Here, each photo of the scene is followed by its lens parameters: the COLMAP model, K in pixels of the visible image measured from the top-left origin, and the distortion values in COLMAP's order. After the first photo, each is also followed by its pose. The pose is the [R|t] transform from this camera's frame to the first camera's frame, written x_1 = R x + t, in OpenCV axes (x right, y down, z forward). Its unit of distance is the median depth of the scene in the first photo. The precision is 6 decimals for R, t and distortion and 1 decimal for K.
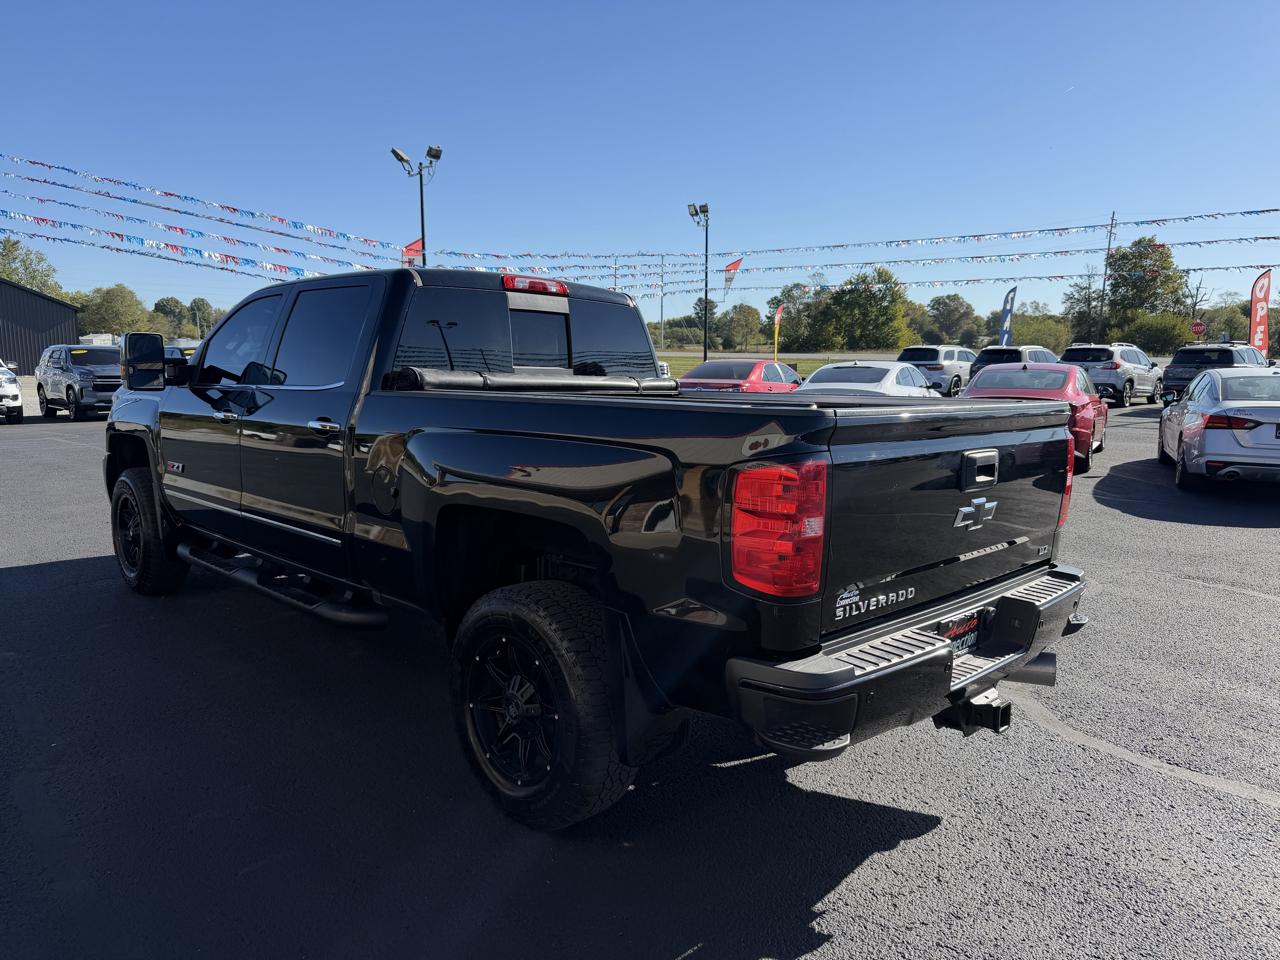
lens RADIAL K [[902.1, 0, 637.5], [0, 902.1, 490.3], [0, 0, 1]] dist [0.011497, -0.025294]
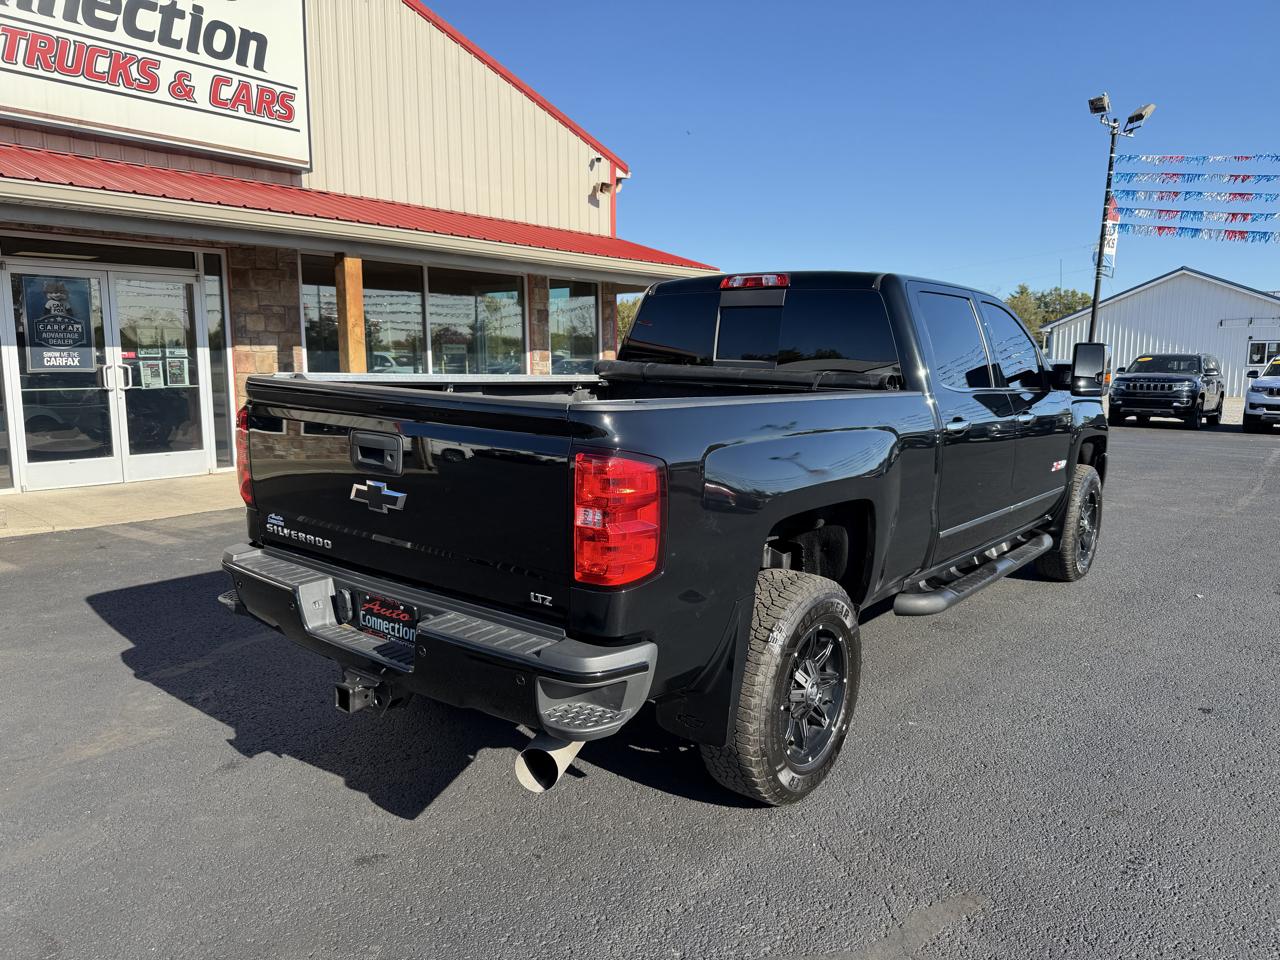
lens RADIAL K [[914.0, 0, 644.1], [0, 914.0, 478.6], [0, 0, 1]] dist [0.000231, -0.006926]
pose [[0.105097, 0.123077, -0.986816, 0.958345], [-0.152479, 0.982573, 0.106308, -0.099941], [0.982703, 0.139296, 0.122032, 0.798507]]
